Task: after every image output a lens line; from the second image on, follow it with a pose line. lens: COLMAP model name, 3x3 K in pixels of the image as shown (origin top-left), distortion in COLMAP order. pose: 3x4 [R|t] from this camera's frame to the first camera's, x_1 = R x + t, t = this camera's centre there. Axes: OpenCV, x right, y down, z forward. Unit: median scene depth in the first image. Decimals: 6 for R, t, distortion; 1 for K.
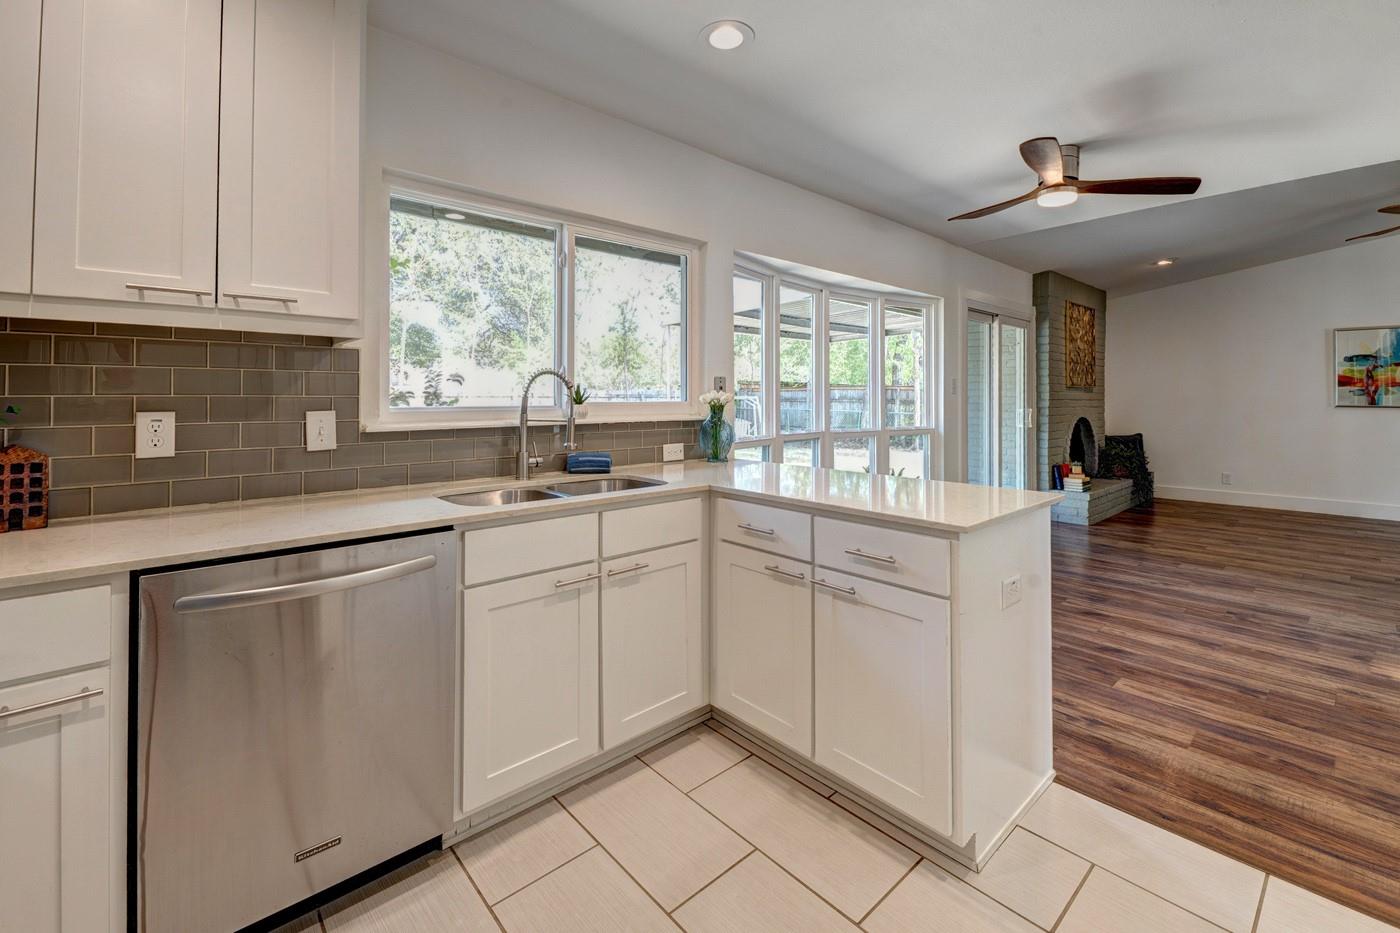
lens RADIAL K [[592.2, 0, 697.5], [0, 592.2, 399.8], [0, 0, 1]] dist [0.004023, -0.006218]
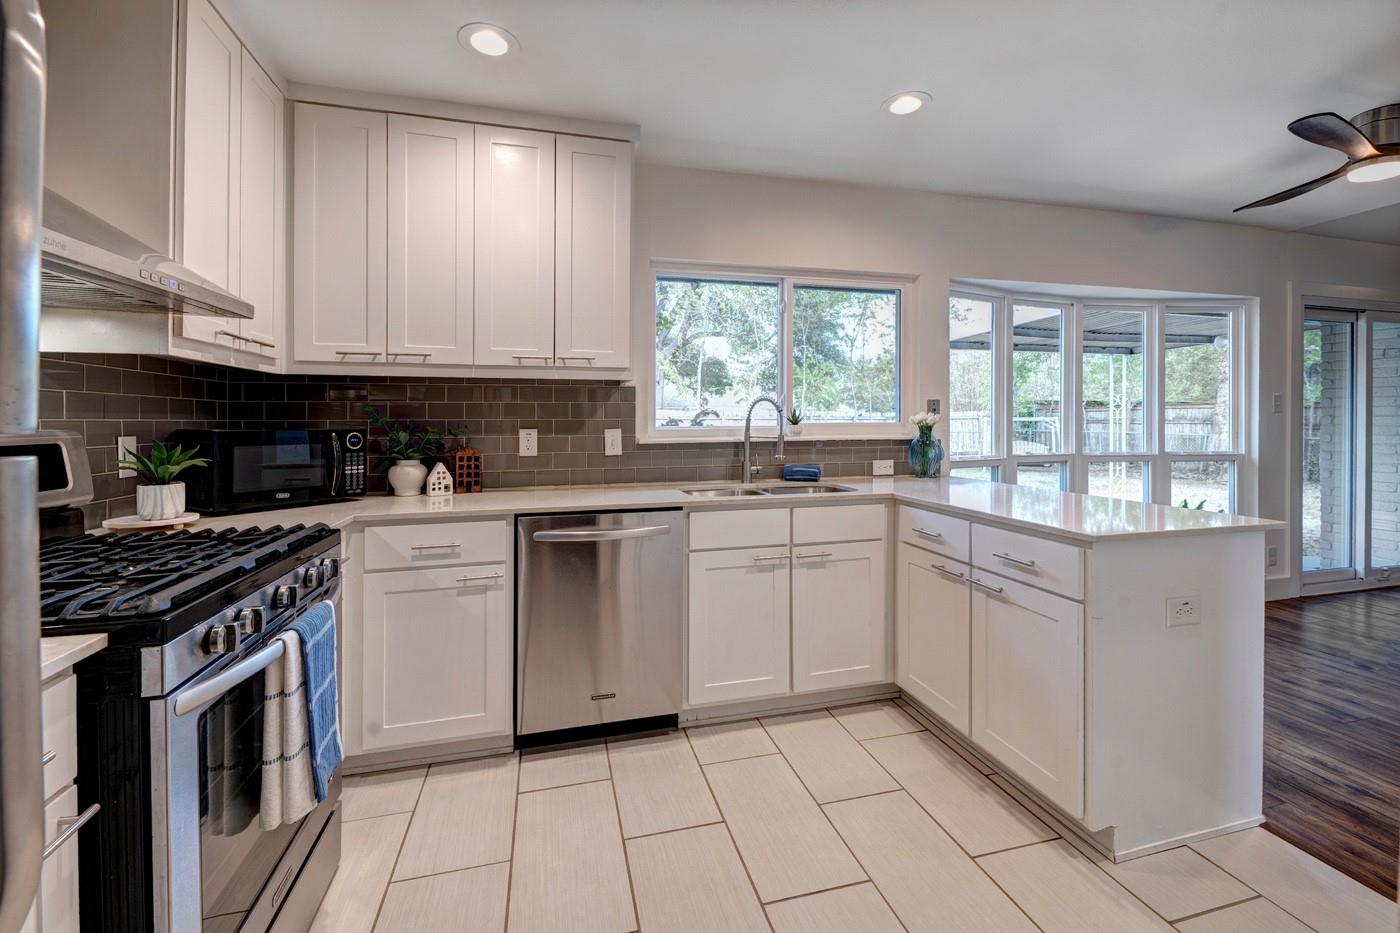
lens RADIAL K [[574.9, 0, 695.4], [0, 574.9, 428.1], [0, 0, 1]] dist [-0.000319, -0.006277]
pose [[0.888981, 0.001142, -0.457943, 0.200887], [0.003449, 0.999952, 0.009188, 0.003531], [0.457932, -0.009747, 0.888934, -0.184488]]
